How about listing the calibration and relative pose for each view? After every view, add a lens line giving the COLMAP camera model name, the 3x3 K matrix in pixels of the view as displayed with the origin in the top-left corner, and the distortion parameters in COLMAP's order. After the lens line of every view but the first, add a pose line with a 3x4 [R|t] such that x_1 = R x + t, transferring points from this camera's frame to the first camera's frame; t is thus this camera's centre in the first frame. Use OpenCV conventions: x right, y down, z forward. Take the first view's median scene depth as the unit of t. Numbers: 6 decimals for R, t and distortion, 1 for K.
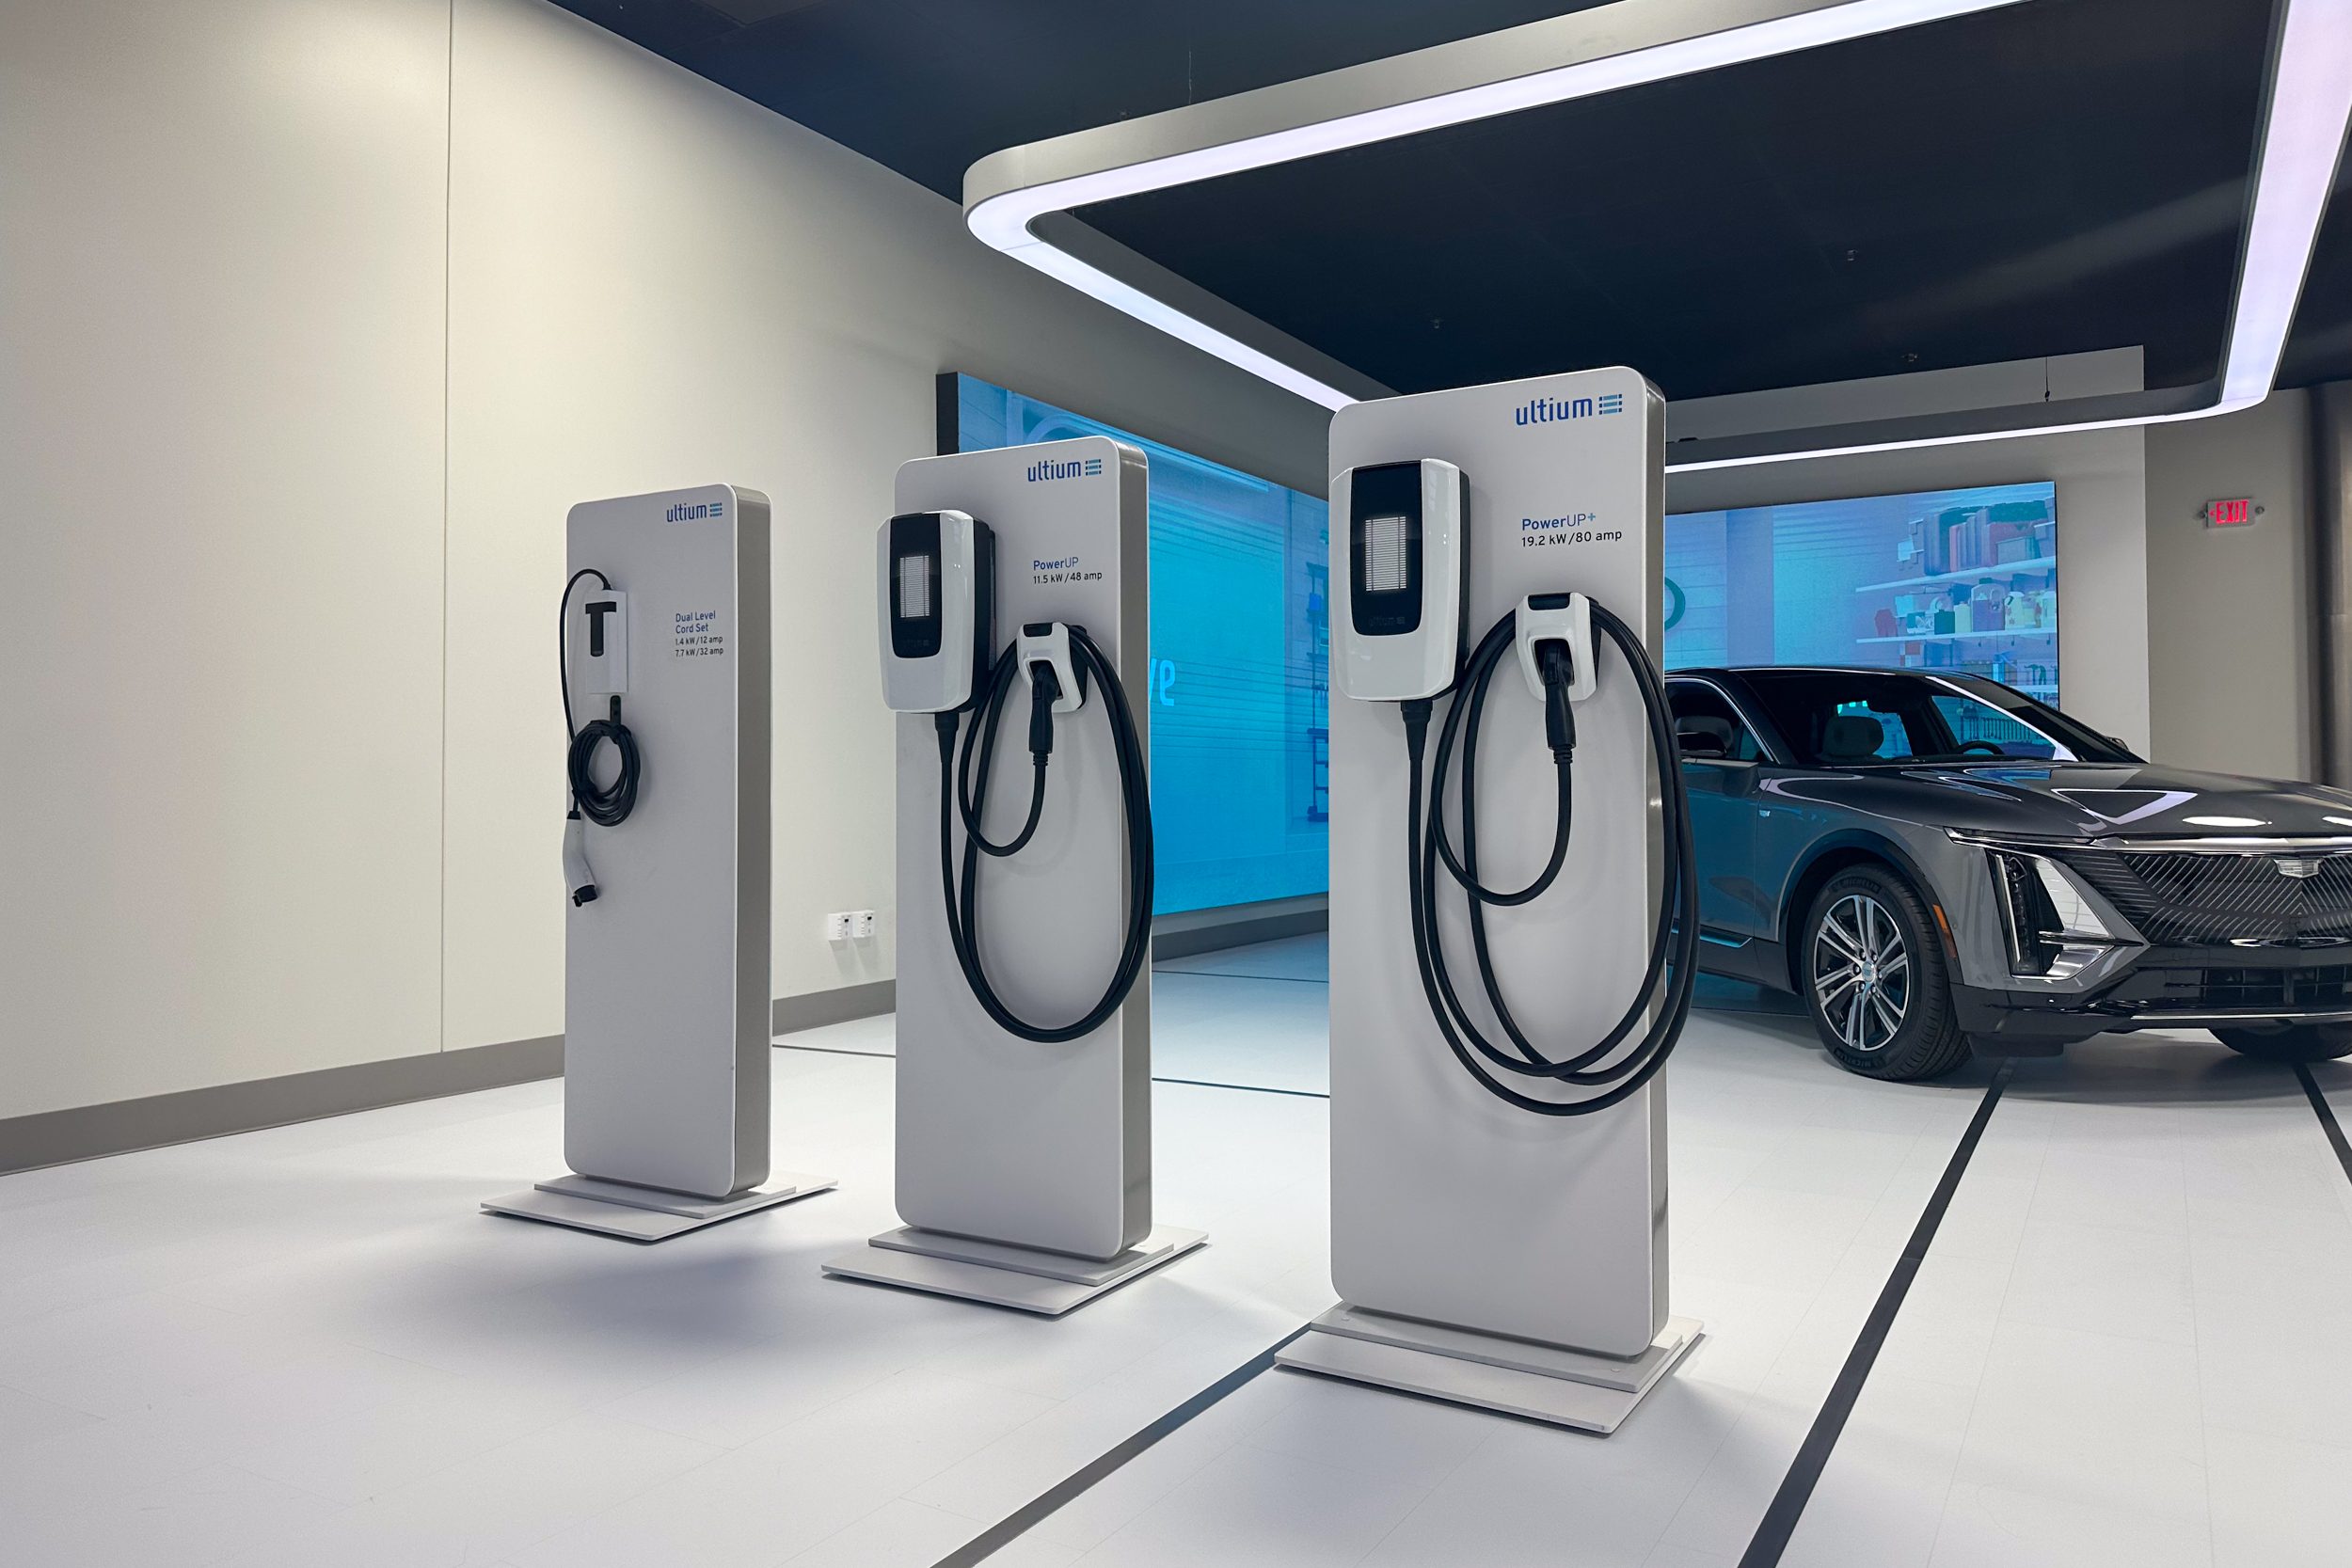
lens RADIAL K [[1659.4, 0, 1176.0], [0, 1659.4, 784.0], [0, 0, 1]] dist [-0.000209, -0.000097]
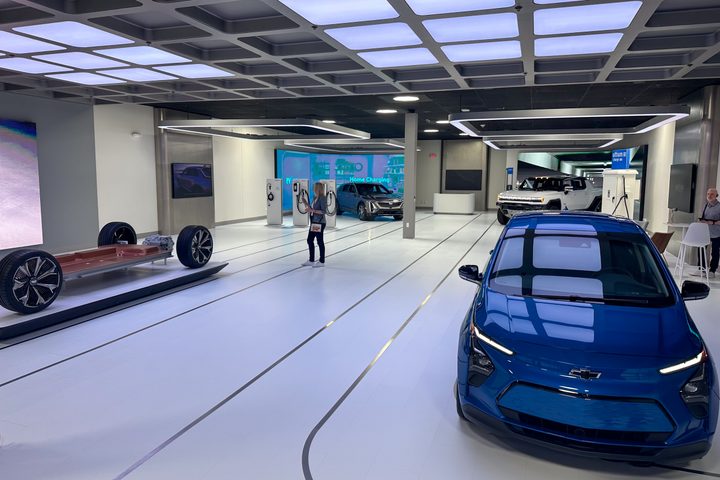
lens RADIAL K [[508.0, 0, 360.0], [0, 508.0, 240.0], [0, 0, 1]] dist [-0.000209, -0.000097]
pose [[0.979783, -0.012016, 0.199704, -0.440136], [-0.014708, 0.991167, 0.131802, -0.223142], [-0.199524, -0.132074, 0.970951, -3.379407]]
